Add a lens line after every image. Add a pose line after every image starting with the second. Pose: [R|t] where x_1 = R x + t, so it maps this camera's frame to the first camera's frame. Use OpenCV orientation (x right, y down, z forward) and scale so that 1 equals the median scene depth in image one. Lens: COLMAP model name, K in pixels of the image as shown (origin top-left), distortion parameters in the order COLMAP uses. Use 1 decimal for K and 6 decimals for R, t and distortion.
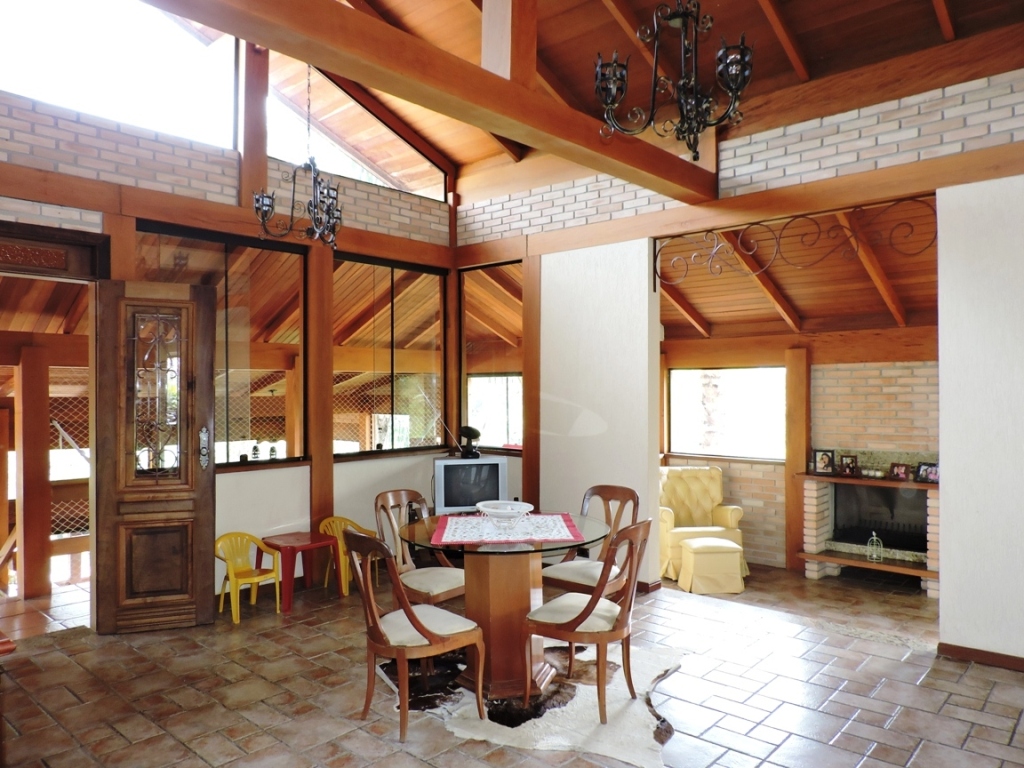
lens RADIAL K [[711.9, 0, 511.9], [0, 711.9, 381.3], [0, 0, 1]] dist [-0.004989, 0.003478]
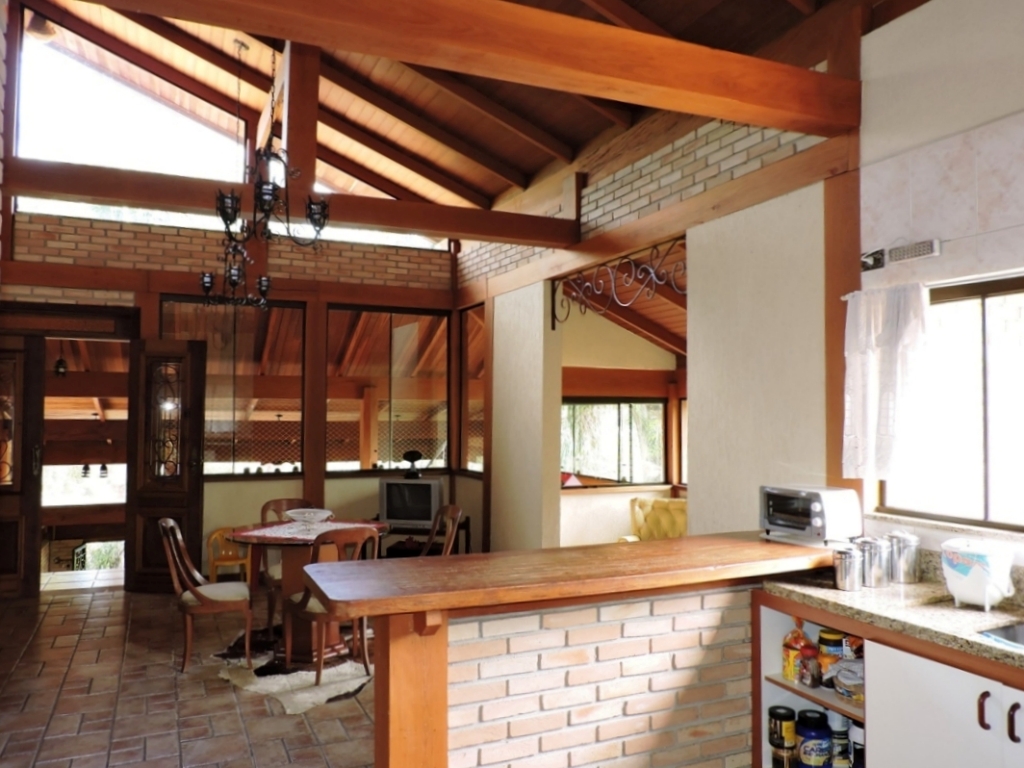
lens RADIAL K [[760.8, 0, 510.6], [0, 760.8, 388.0], [0, 0, 1]] dist [-0.009363, 0.007671]
pose [[0.918920, -0.005417, -0.394407, 0.640646], [-0.002585, 0.999801, -0.019756, -0.016609], [0.394436, 0.019173, 0.918723, -0.081288]]
